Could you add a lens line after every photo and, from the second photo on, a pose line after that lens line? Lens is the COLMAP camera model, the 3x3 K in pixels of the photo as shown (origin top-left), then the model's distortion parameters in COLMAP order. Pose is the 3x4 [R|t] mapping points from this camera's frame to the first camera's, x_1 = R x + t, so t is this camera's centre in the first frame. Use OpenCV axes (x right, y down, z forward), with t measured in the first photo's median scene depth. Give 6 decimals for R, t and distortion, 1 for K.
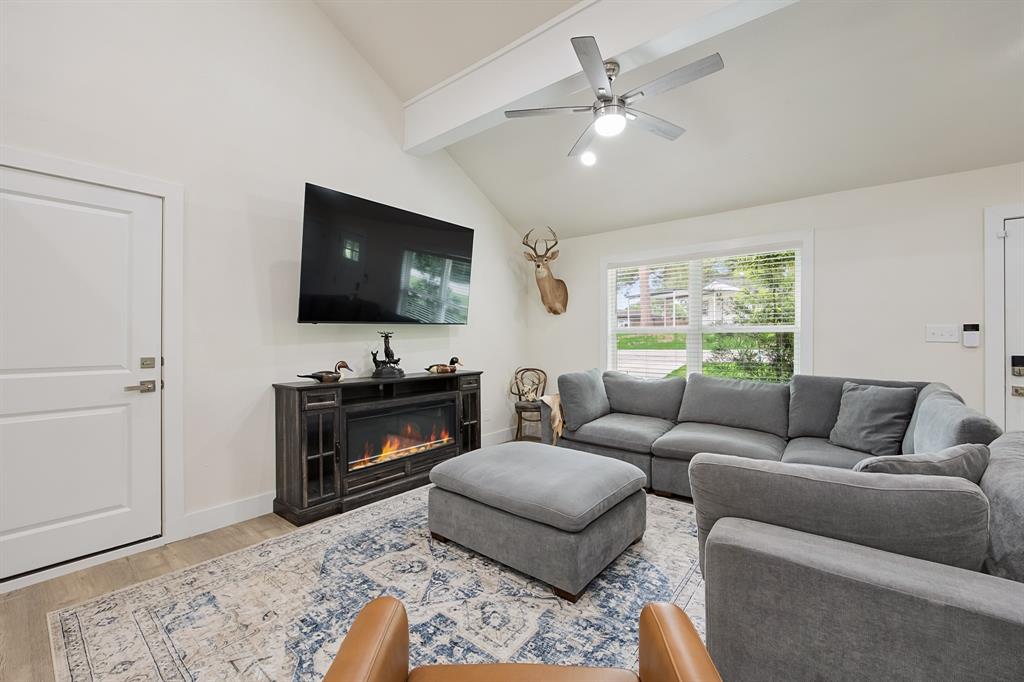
lens RADIAL K [[414.3, 0, 523.3], [0, 414.3, 336.9], [0, 0, 1]] dist [-0.007864, -0.000039]
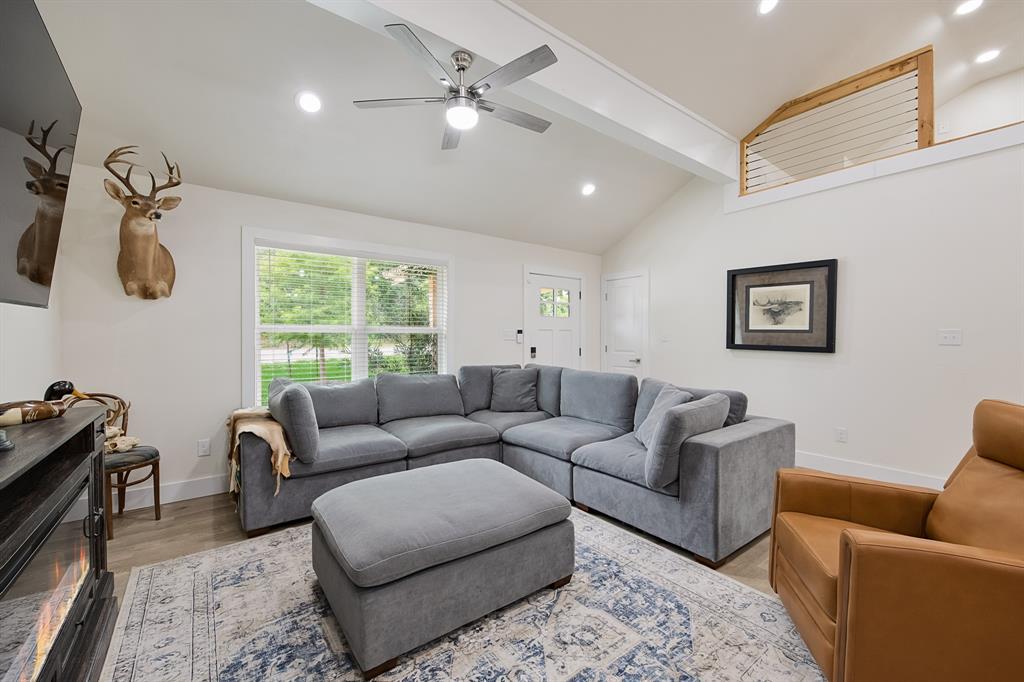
lens RADIAL K [[414.3, 0, 512.0], [0, 414.3, 344.6], [0, 0, 1]] dist [-0.007864, -0.000039]
pose [[0.259528, -0.016251, 0.965599, -0.789212], [-0.002919, 0.999841, 0.017612, 0.000703], [-0.965731, -0.007390, 0.259439, 0.717323]]
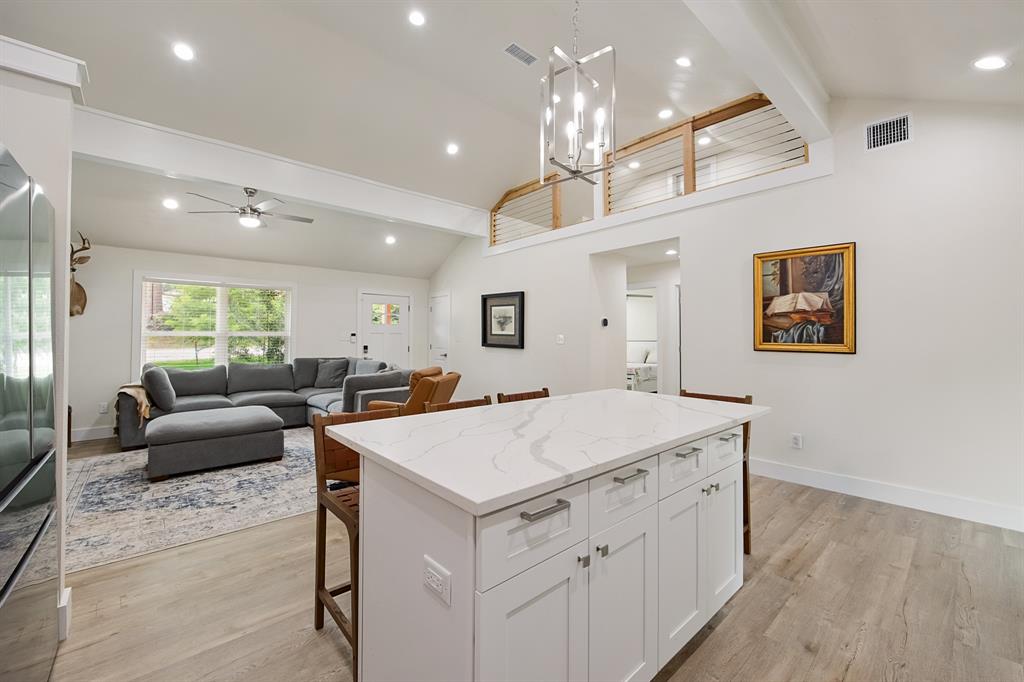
lens RADIAL K [[414.3, 0, 513.5], [0, 414.3, 332.1], [0, 0, 1]] dist [-0.007864, -0.000039]
pose [[0.179824, 0.010850, 0.983639, -1.522894], [-0.003795, 0.999939, -0.010336, -0.021359], [-0.983691, -0.001874, 0.179855, -0.517949]]
